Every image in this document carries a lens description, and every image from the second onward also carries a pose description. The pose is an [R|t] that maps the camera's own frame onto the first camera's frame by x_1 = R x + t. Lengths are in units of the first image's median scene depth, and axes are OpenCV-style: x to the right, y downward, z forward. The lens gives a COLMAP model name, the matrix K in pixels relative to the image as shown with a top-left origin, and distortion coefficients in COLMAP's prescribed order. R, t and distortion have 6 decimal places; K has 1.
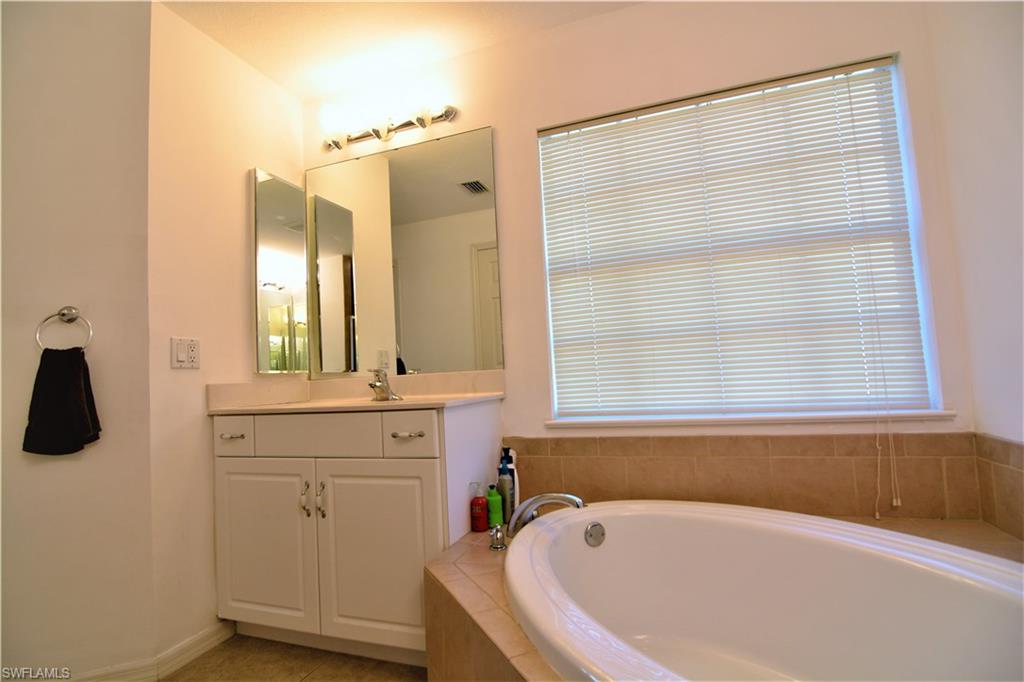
lens RADIAL K [[489.6, 0, 507.3], [0, 489.6, 341.8], [0, 0, 1]] dist [-0.003873, -0.012346]
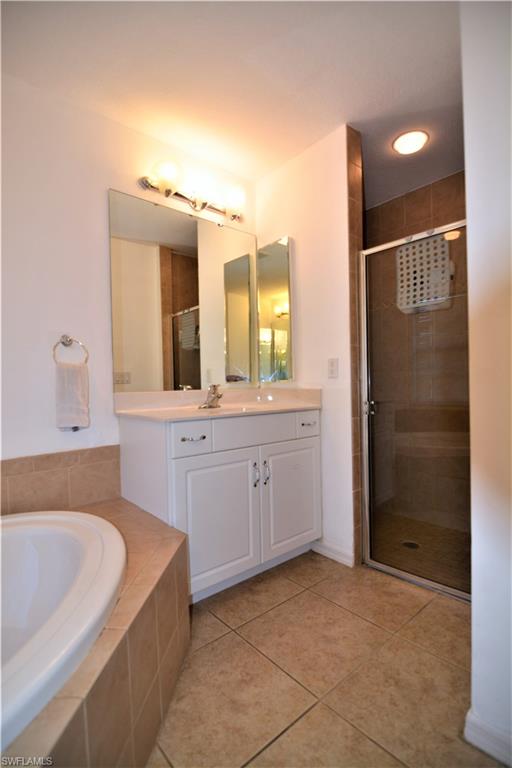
lens RADIAL K [[367.2, 0, 256.0], [0, 367.2, 384.0], [0, 0, 1]] dist [-0.003873, -0.012346]
pose [[0.494384, 0.047594, 0.867940, -1.364700], [-0.067942, 0.997561, -0.016002, 0.076601], [-0.866584, -0.051058, 0.496412, 0.484684]]
